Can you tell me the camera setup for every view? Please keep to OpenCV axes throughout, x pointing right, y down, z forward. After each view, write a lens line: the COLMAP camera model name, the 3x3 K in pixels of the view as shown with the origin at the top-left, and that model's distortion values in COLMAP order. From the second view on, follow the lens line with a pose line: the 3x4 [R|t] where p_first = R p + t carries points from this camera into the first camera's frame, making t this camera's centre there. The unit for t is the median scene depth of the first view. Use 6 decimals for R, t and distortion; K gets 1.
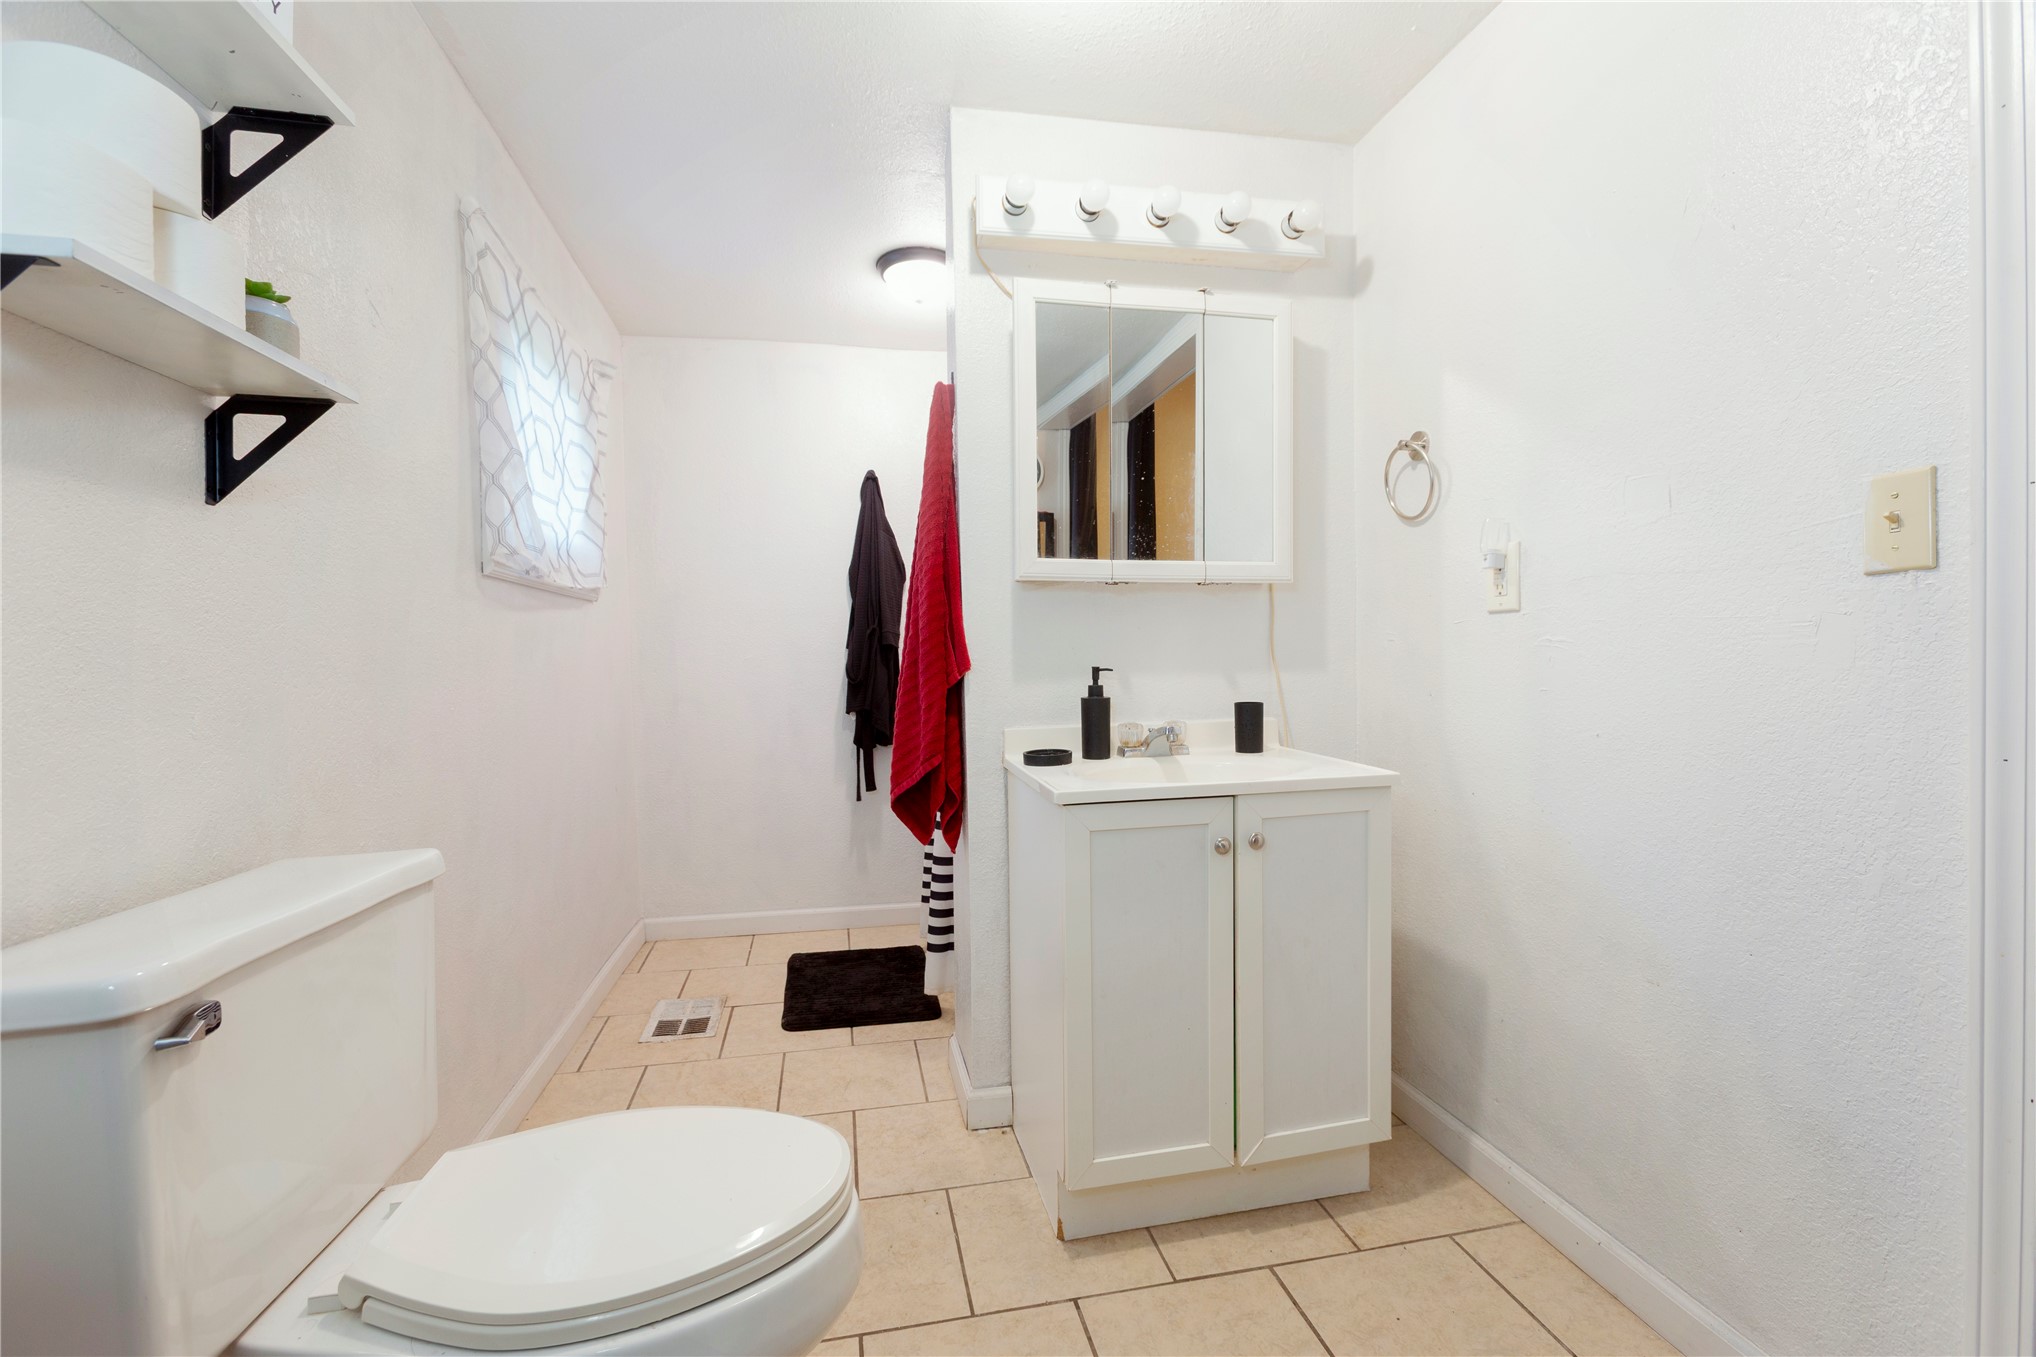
lens RADIAL K [[890.8, 0, 1018.0], [0, 890.8, 678.5], [0, 0, 1]] dist [-0.040840, 0.013567]
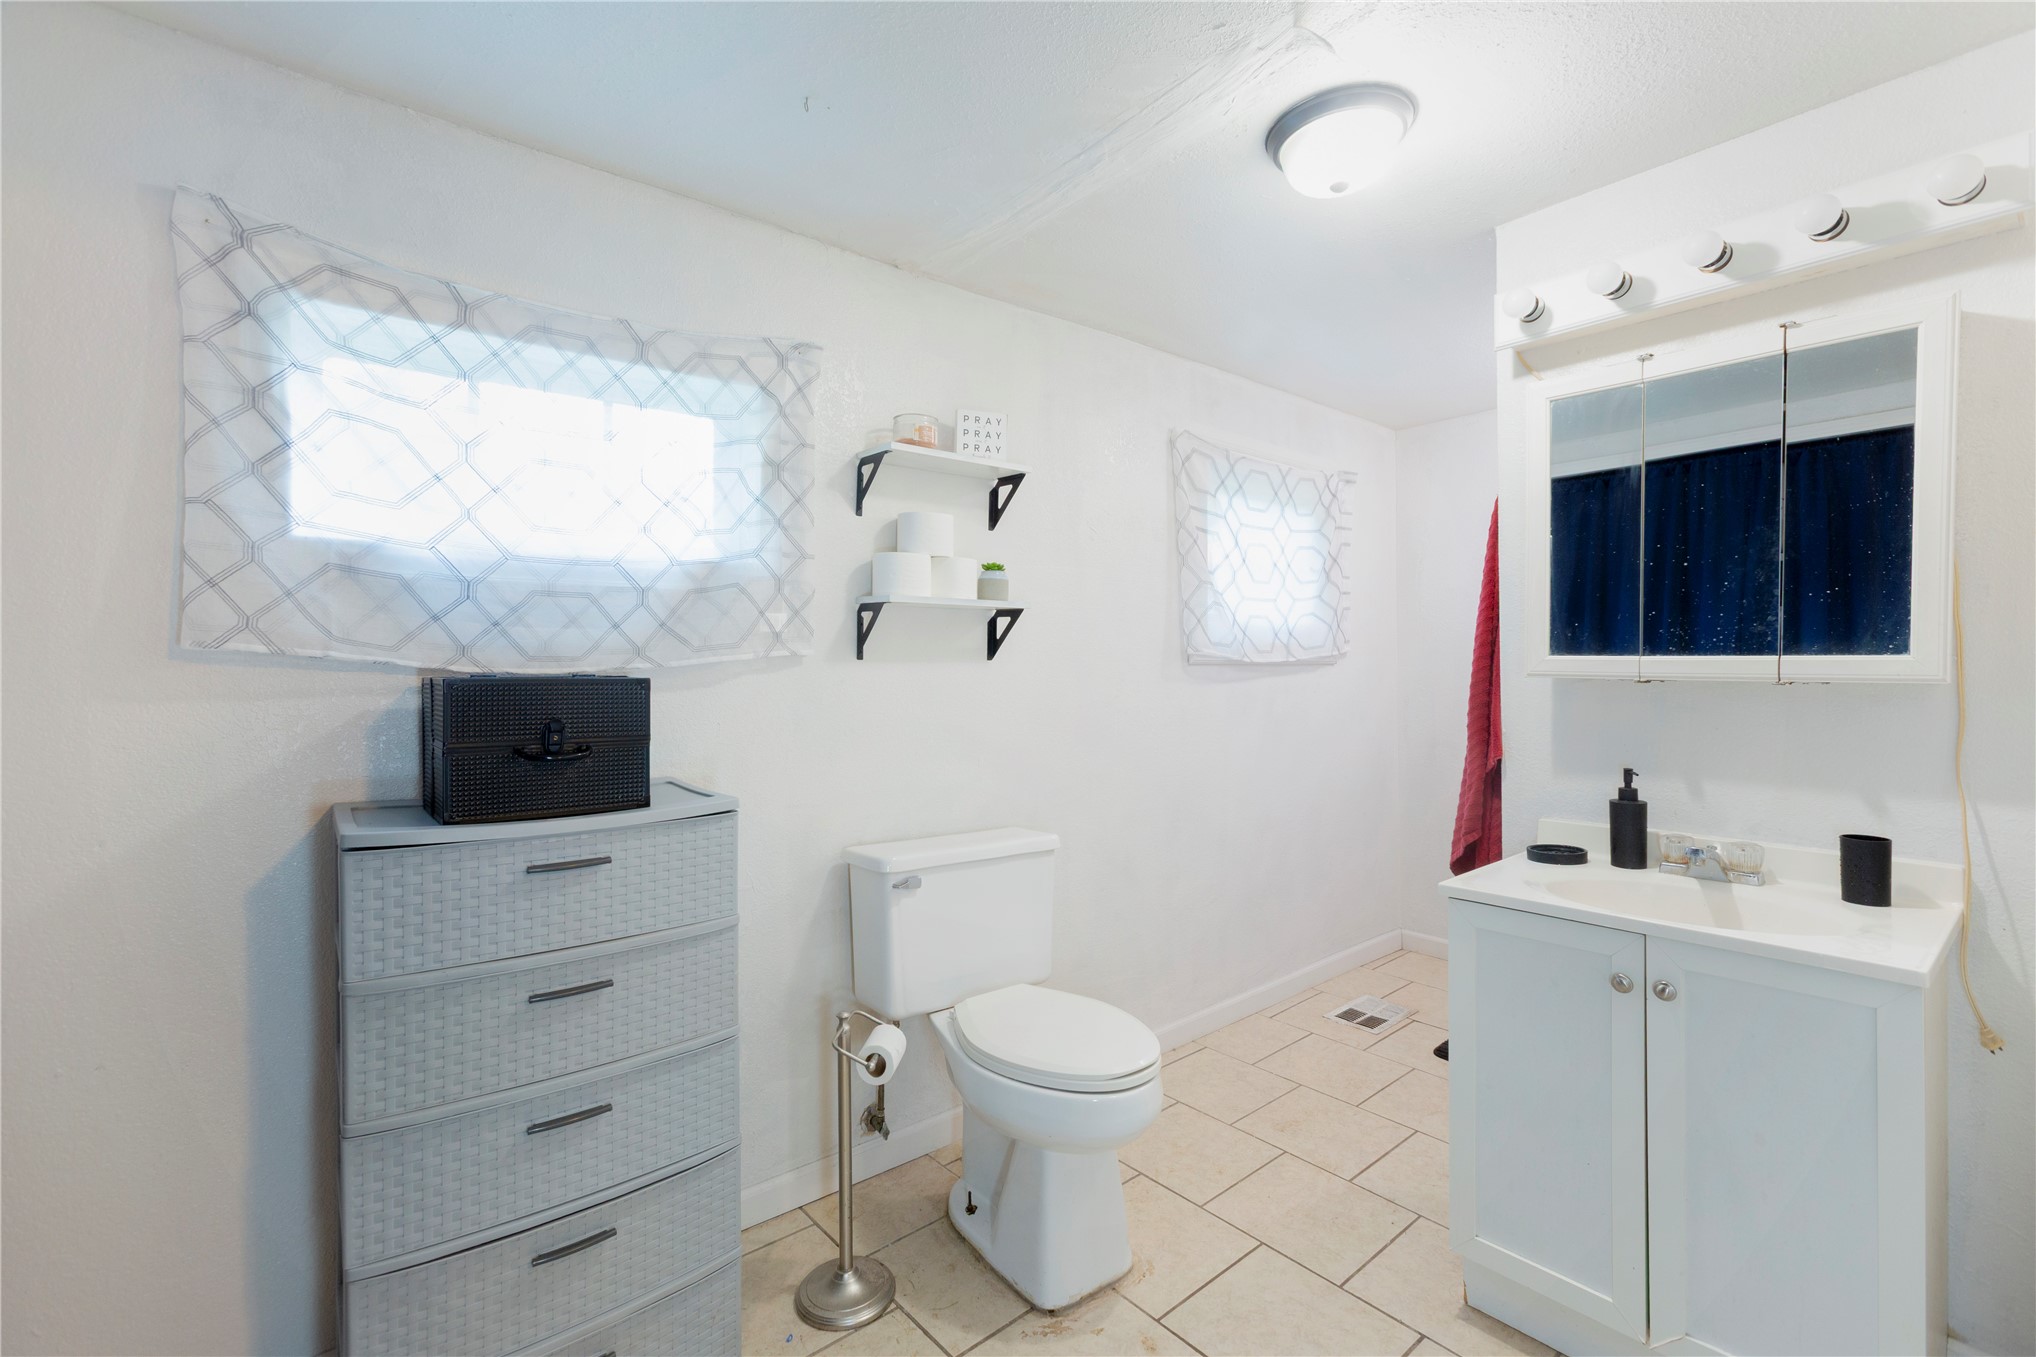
lens RADIAL K [[912.0, 0, 1027.6], [0, 912.0, 677.8], [0, 0, 1]] dist [-0.015743, 0.014766]
pose [[0.478685, 0.030598, -0.877453, 0.620982], [-0.028850, 0.999401, 0.019111, -0.108459], [0.877512, 0.016166, 0.479281, -0.014396]]
